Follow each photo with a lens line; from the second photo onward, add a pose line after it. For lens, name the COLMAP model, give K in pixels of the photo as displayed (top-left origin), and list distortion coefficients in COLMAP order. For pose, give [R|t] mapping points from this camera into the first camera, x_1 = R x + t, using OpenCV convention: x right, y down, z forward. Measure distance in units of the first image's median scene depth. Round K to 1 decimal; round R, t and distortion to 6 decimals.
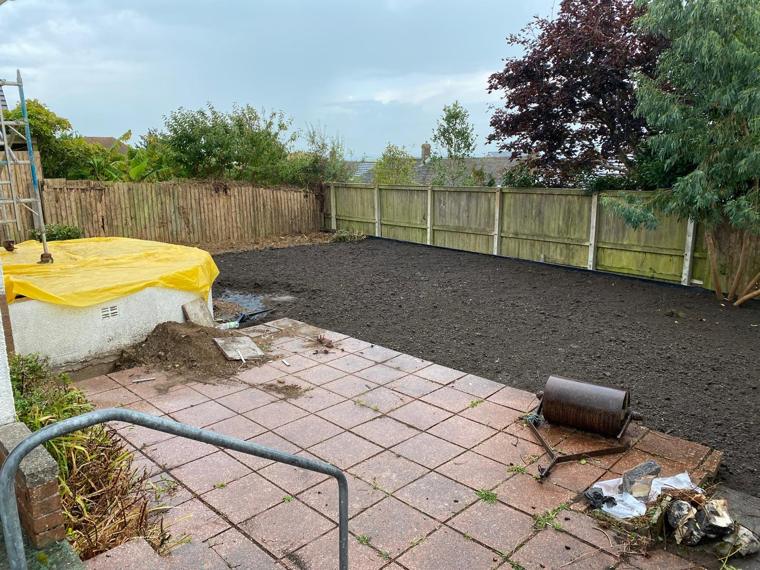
lens RADIAL K [[584.1, 0, 380.0], [0, 584.1, 285.0], [0, 0, 1]] dist [-0.005091, -0.004601]
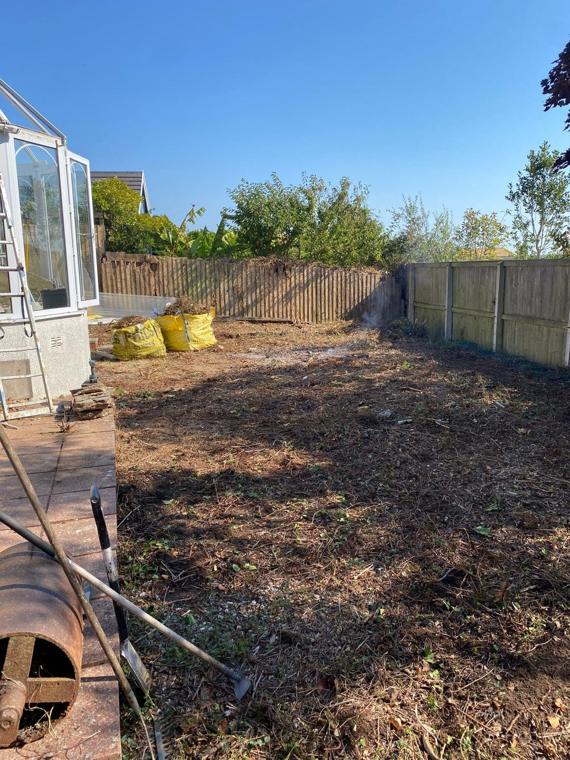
lens RADIAL K [[584.1, 0, 285.0], [0, 584.1, 380.0], [0, 0, 1]] dist [-0.005091, -0.004601]
pose [[0.866461, 0.096991, -0.489733, 0.229008], [-0.104179, 0.994478, 0.012636, 0.001629], [0.488255, 0.040071, 0.871781, 0.222480]]
